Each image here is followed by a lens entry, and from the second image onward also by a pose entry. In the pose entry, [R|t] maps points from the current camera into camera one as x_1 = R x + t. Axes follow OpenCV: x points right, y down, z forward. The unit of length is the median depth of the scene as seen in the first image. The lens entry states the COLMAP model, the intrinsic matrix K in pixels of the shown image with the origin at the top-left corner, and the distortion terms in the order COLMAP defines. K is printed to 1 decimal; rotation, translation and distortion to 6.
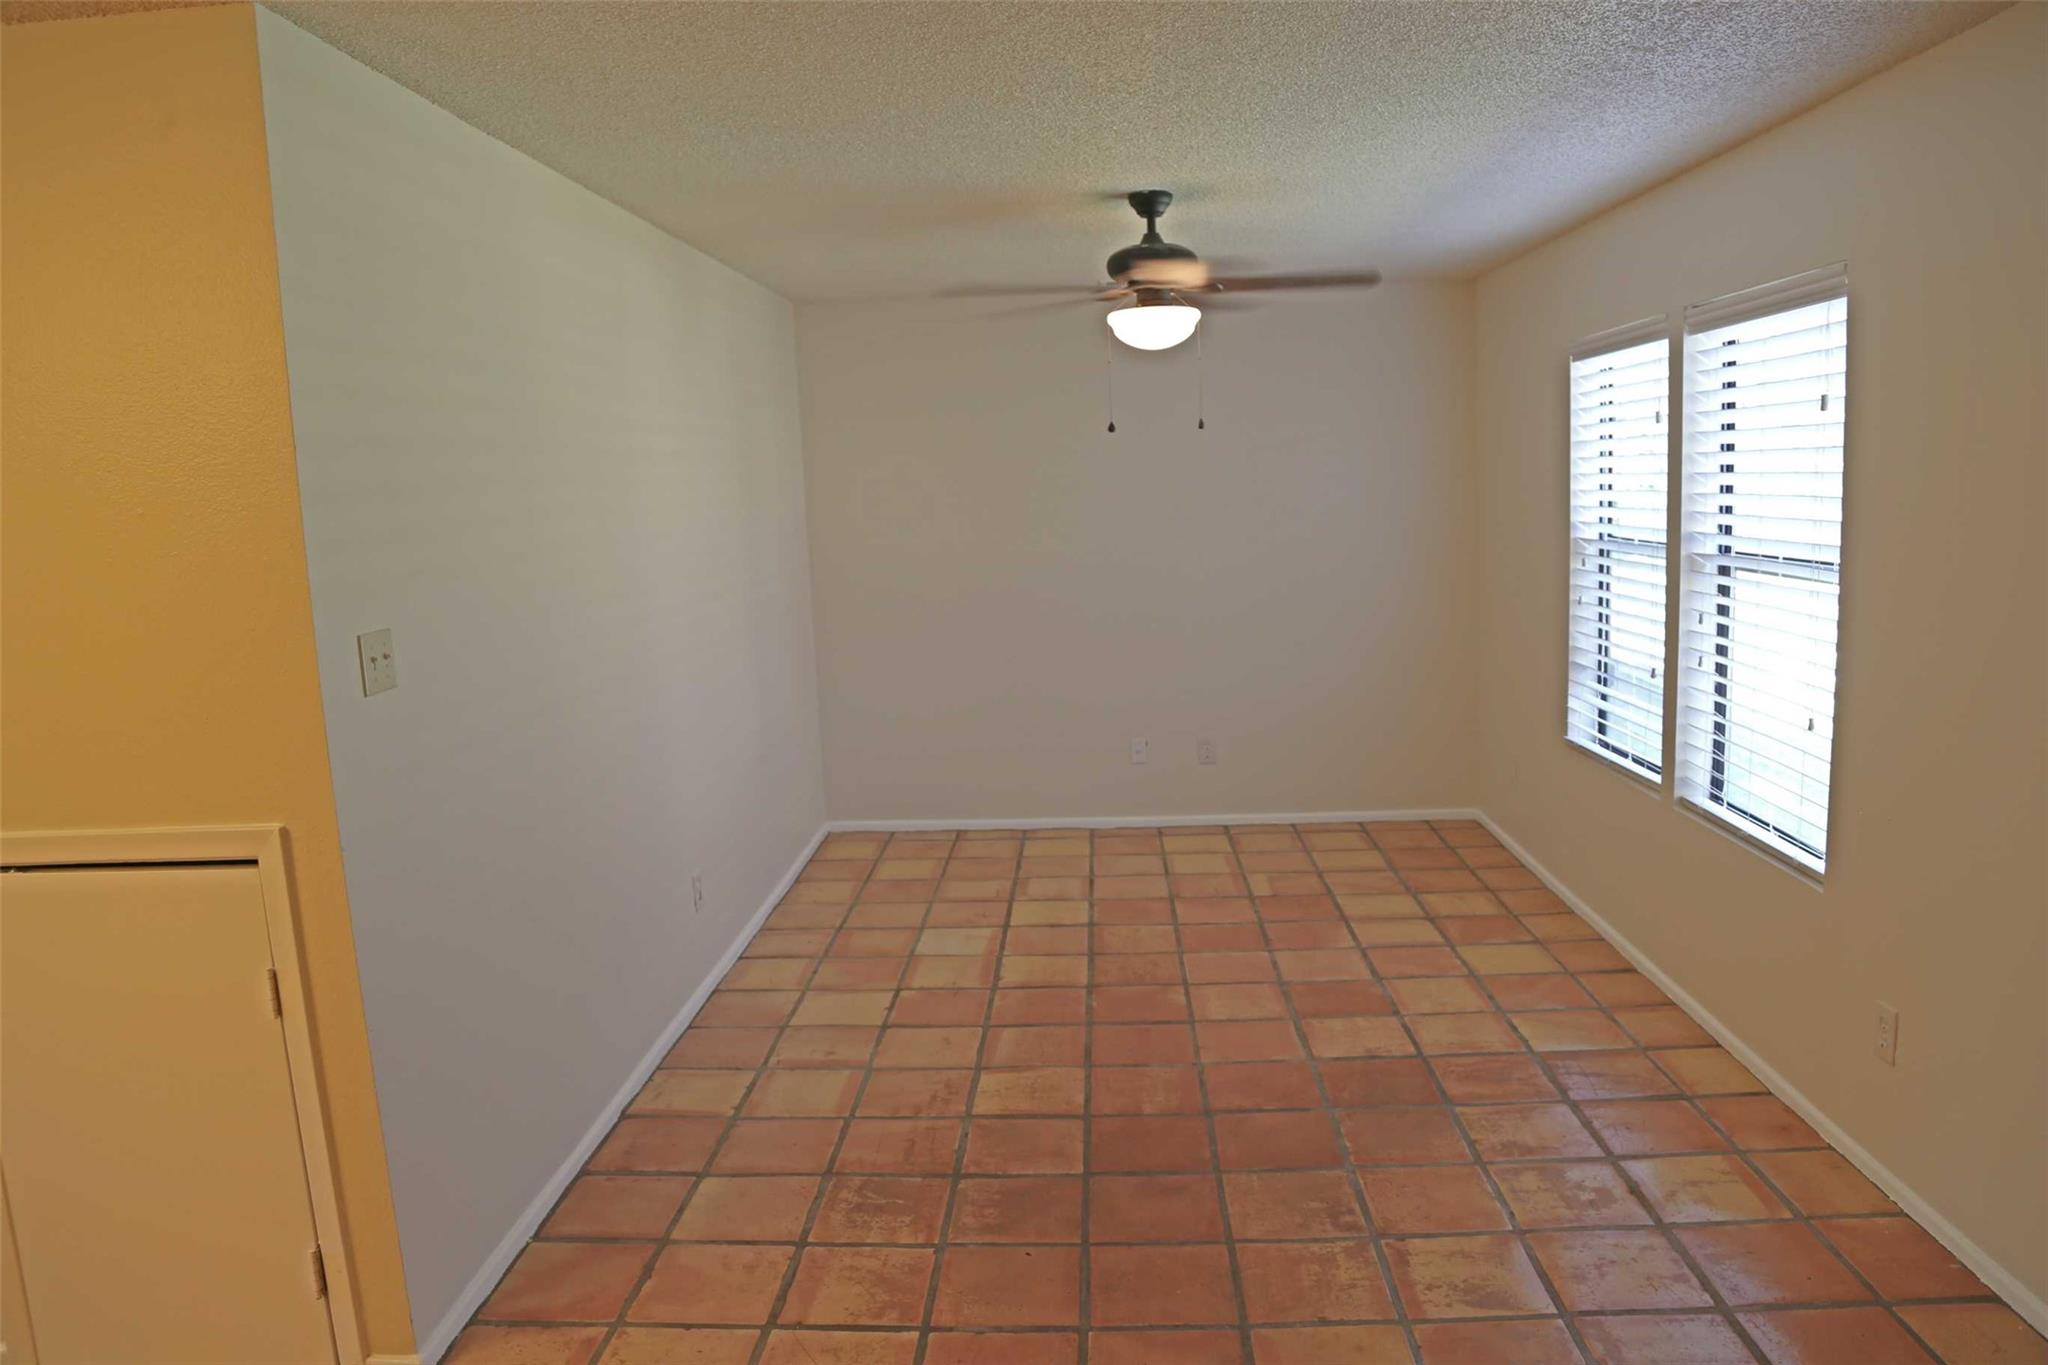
lens RADIAL K [[1394.7, 0, 1022.8], [0, 1394.7, 701.9], [0, 0, 1]] dist [-0.125093, 0.064987]
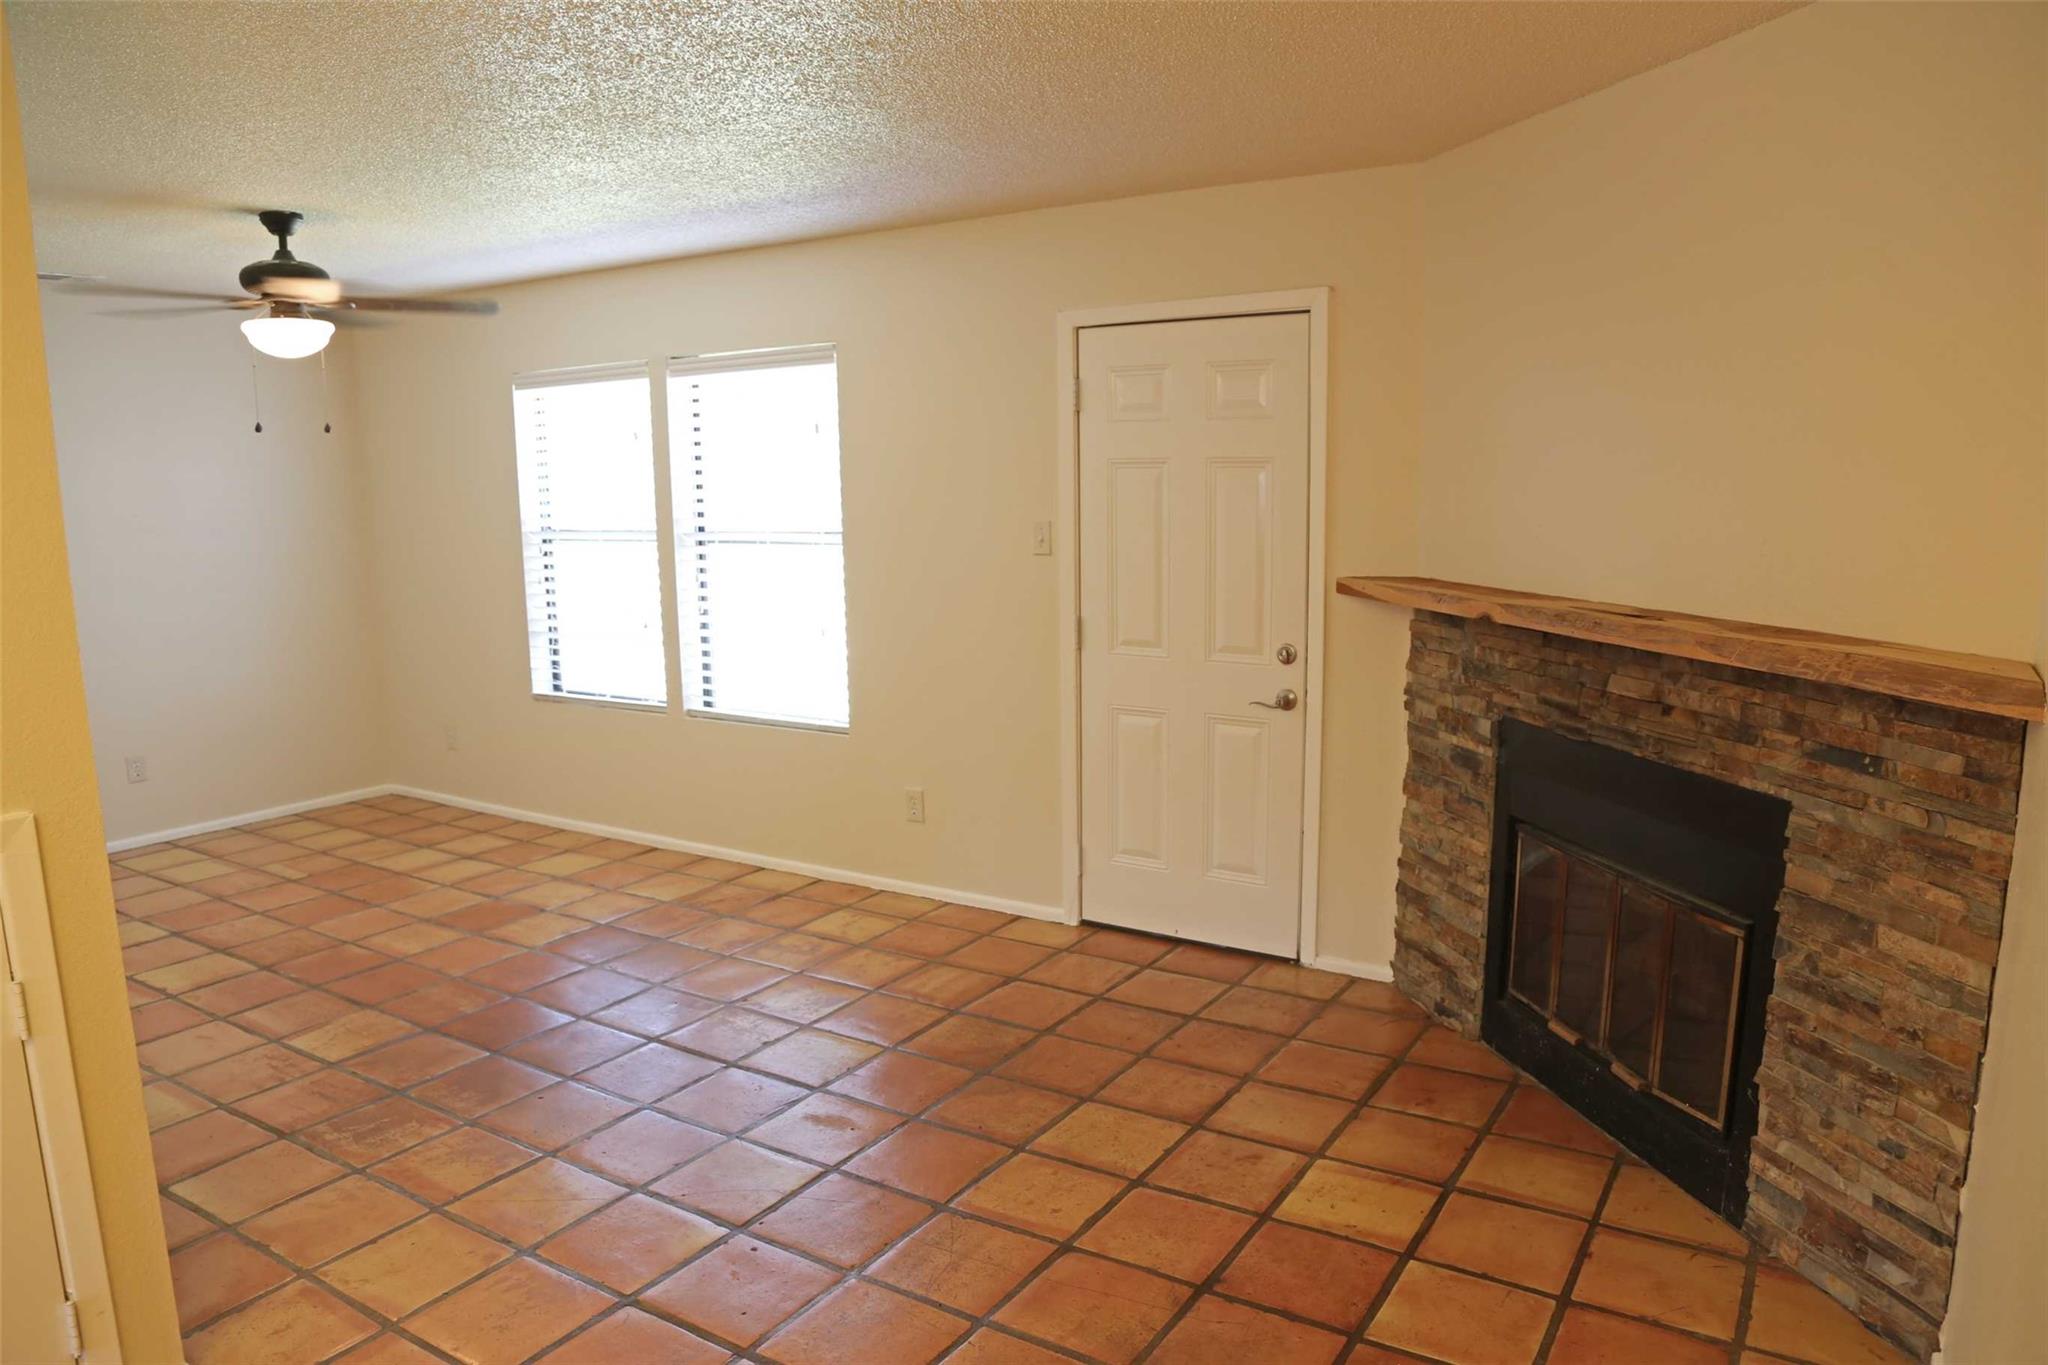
lens RADIAL K [[1394.7, 0, 1022.8], [0, 1394.7, 701.9], [0, 0, 1]] dist [-0.125093, 0.064987]
pose [[0.490514, -0.108266, 0.864682, -0.563603], [0.130686, 0.990170, 0.049843, 0.036045], [-0.861578, 0.088553, 0.499841, -0.003067]]
